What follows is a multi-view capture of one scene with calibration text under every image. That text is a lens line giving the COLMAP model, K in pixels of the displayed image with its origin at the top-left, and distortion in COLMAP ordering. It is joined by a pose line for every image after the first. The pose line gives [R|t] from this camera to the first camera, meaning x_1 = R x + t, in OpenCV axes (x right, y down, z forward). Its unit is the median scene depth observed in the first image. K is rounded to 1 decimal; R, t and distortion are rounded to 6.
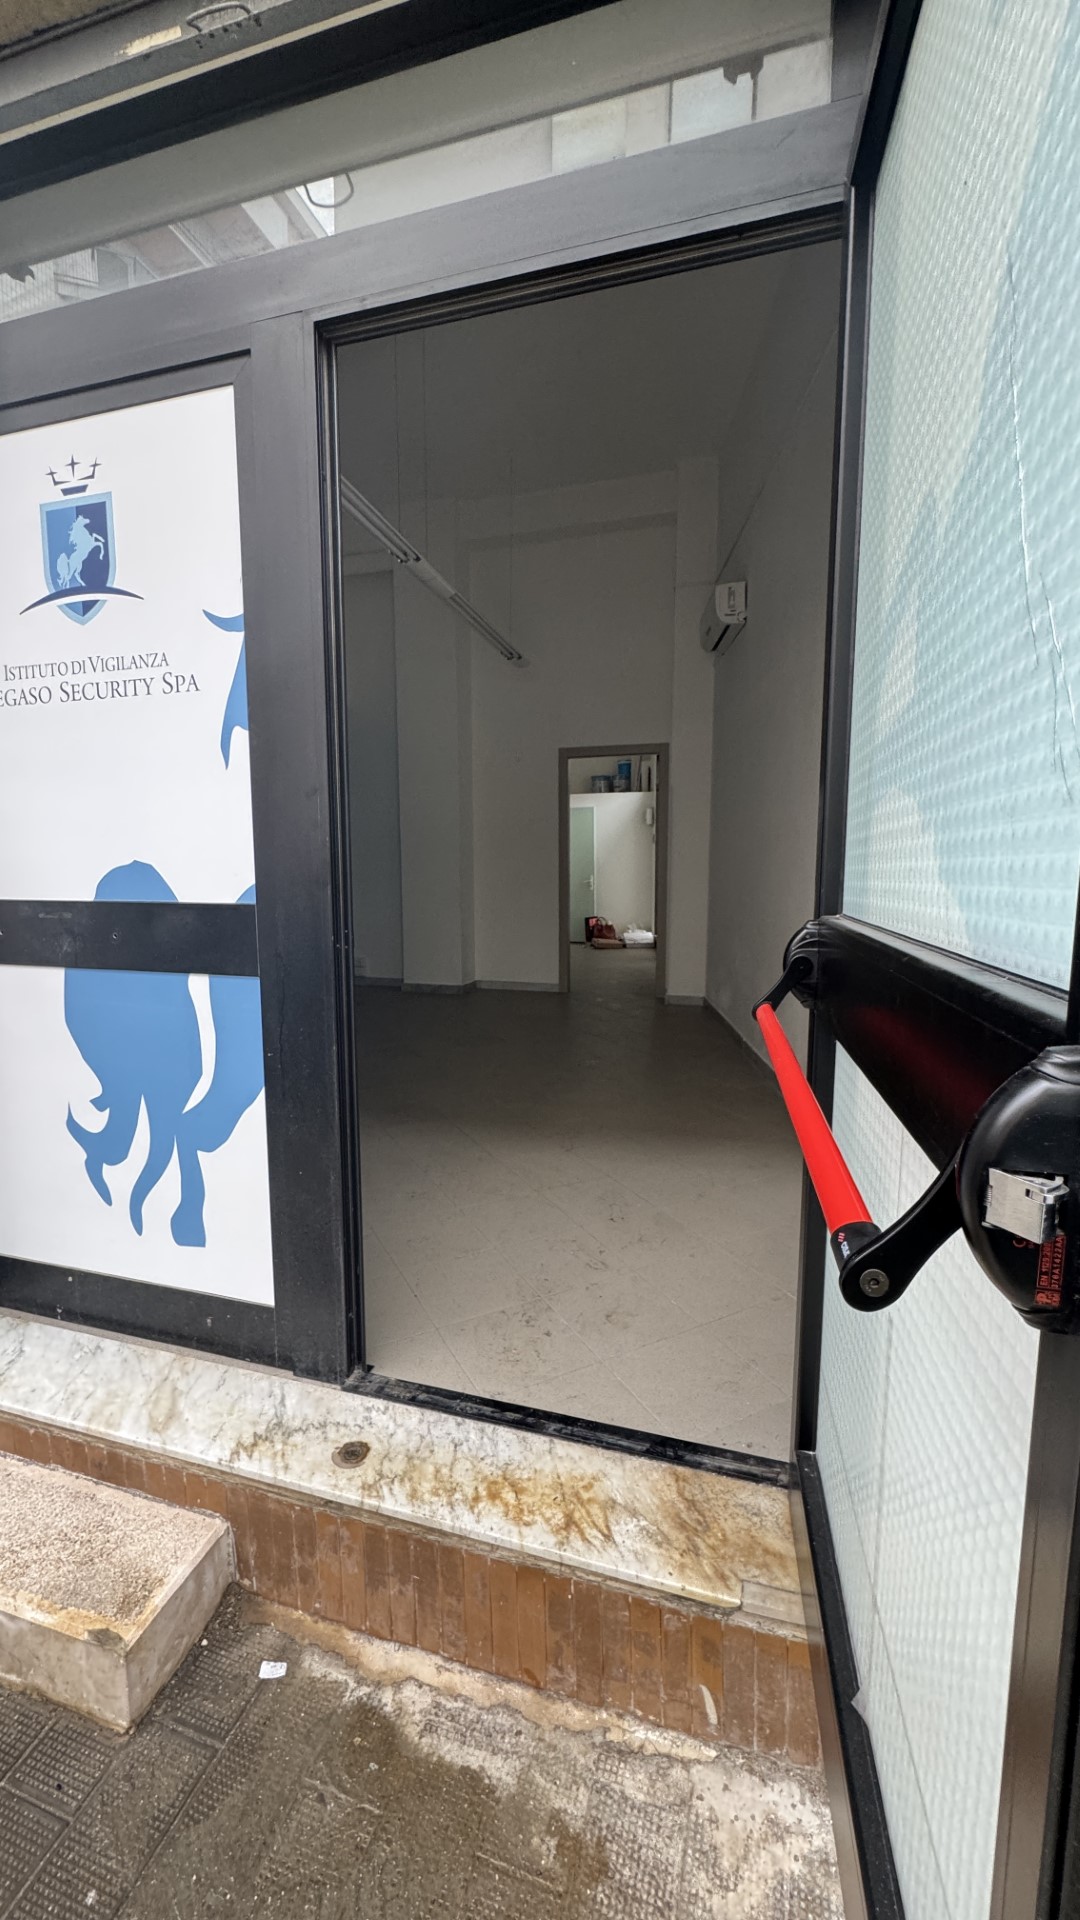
lens RADIAL K [[749.3, 0, 540.0], [0, 749.3, 960.0], [0, 0, 1]] dist [-0.001881, -0.000169]
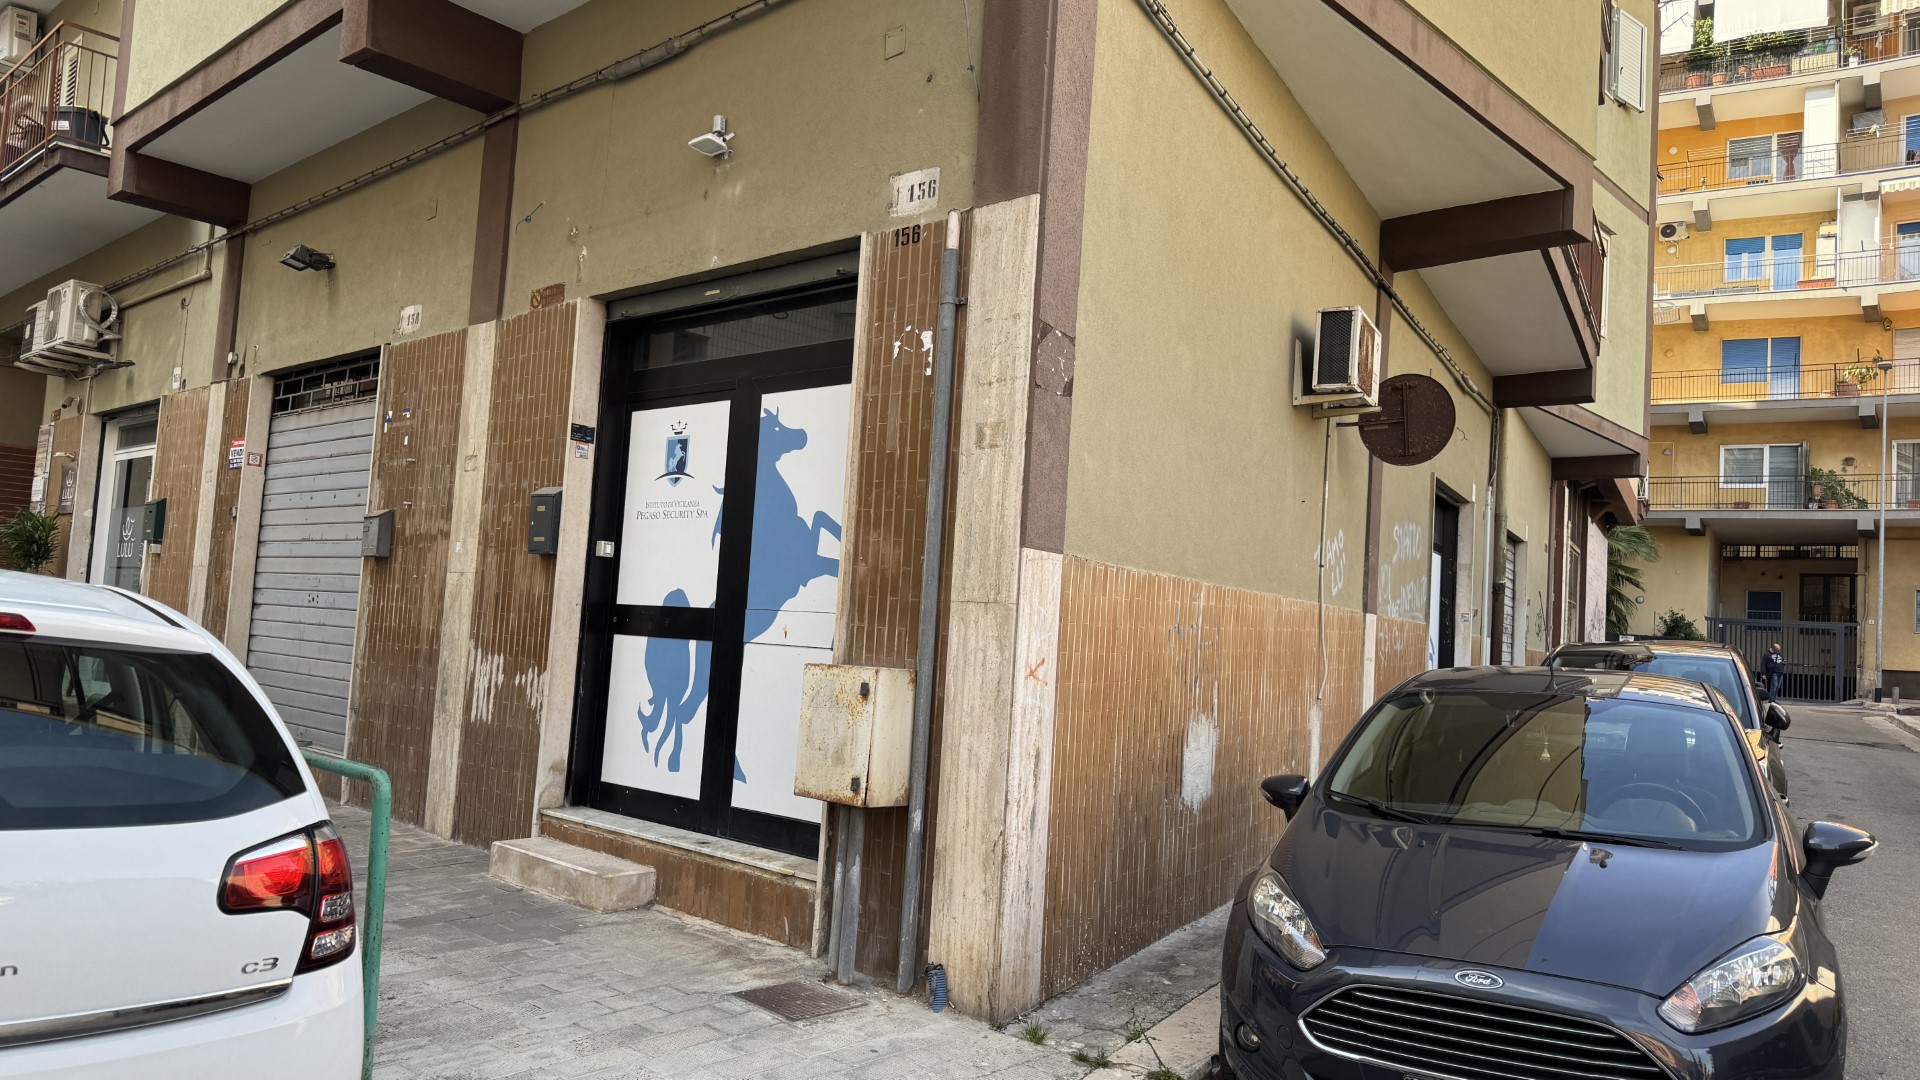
lens RADIAL K [[1327.5, 0, 960.0], [0, 1327.5, 540.0], [0, 0, 1]] dist [0.095430, -0.000578]
pose [[0.894969, 0.022278, -0.445571, 2.002538], [-0.114391, 0.976822, -0.180925, 0.353566], [0.431213, 0.212892, 0.876774, -2.179024]]
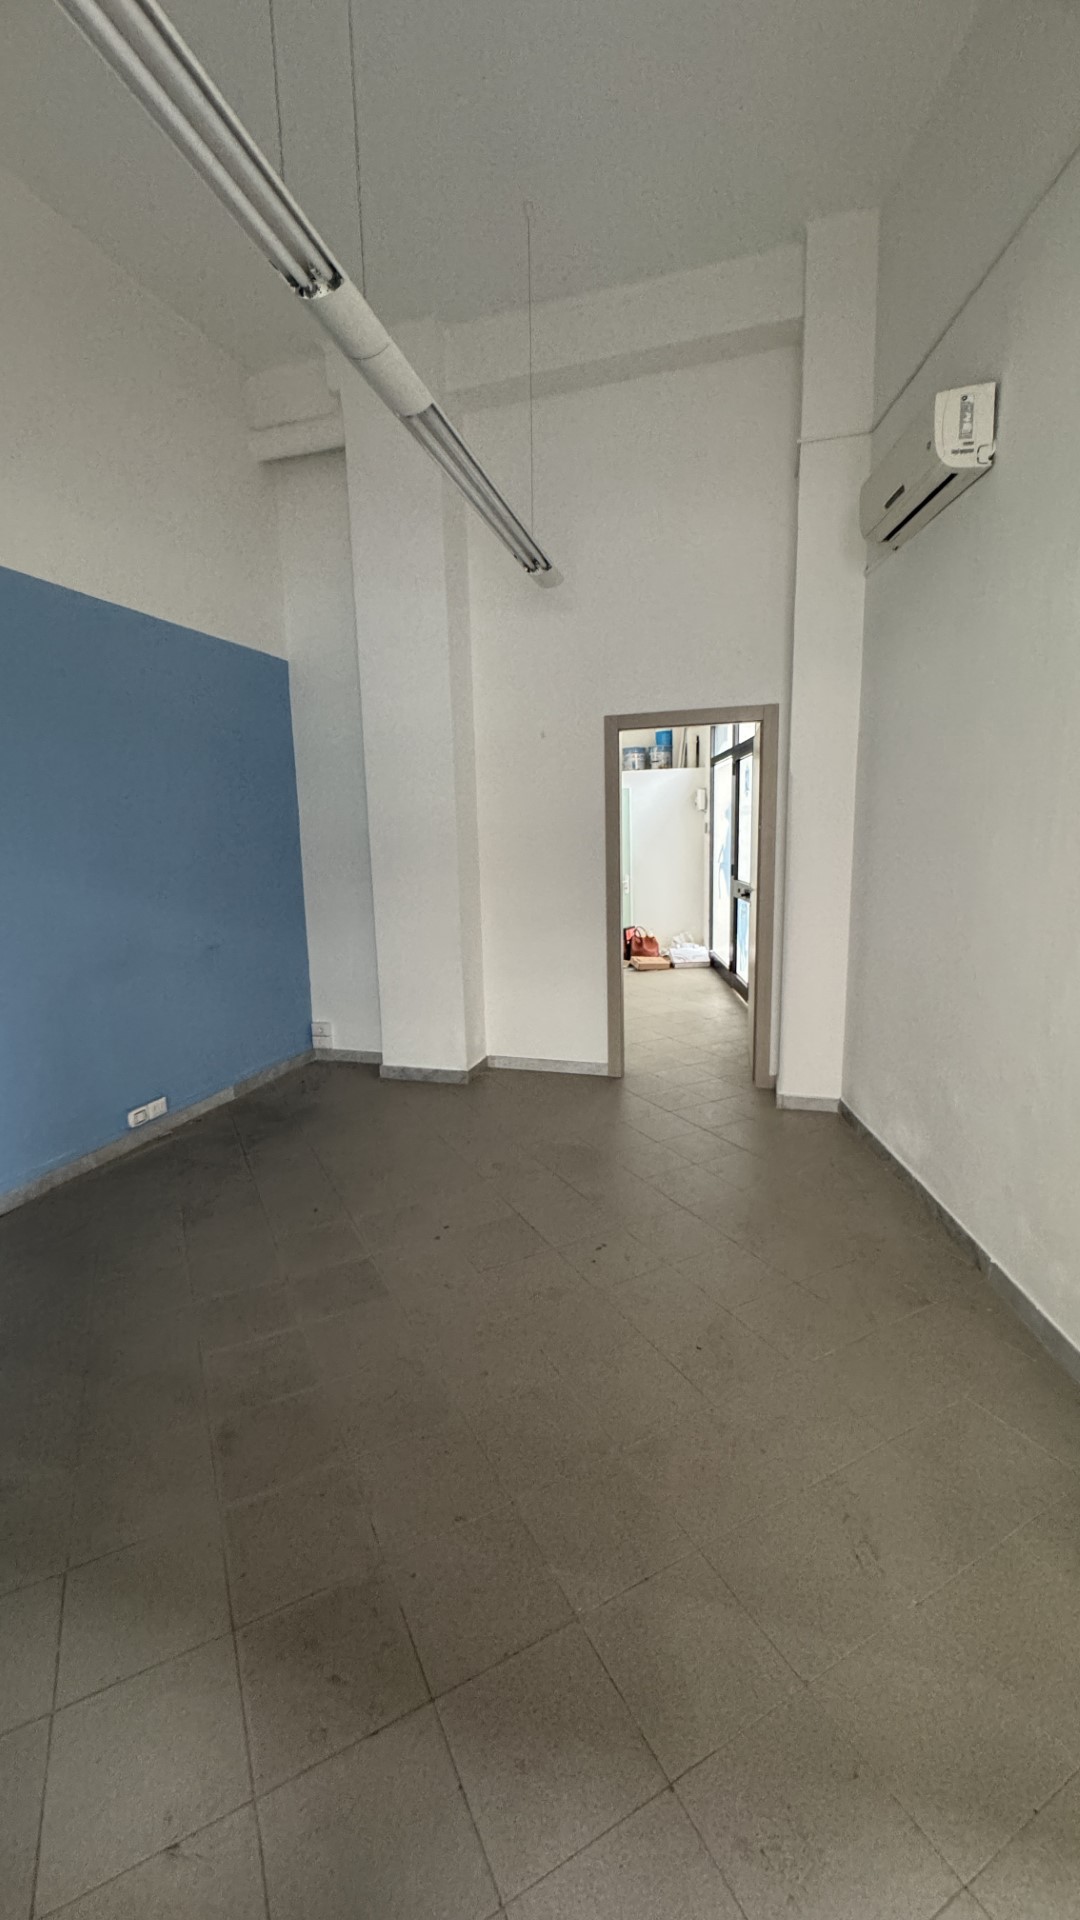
lens RADIAL K [[740.9, 0, 540.0], [0, 740.9, 960.0], [0, 0, 1]] dist [-0.013521, -0.000086]
pose [[0.999753, -0.020239, -0.009213, -0.029907], [0.020636, 0.998759, 0.045323, -0.096576], [0.008285, -0.045501, 0.998930, 0.334232]]
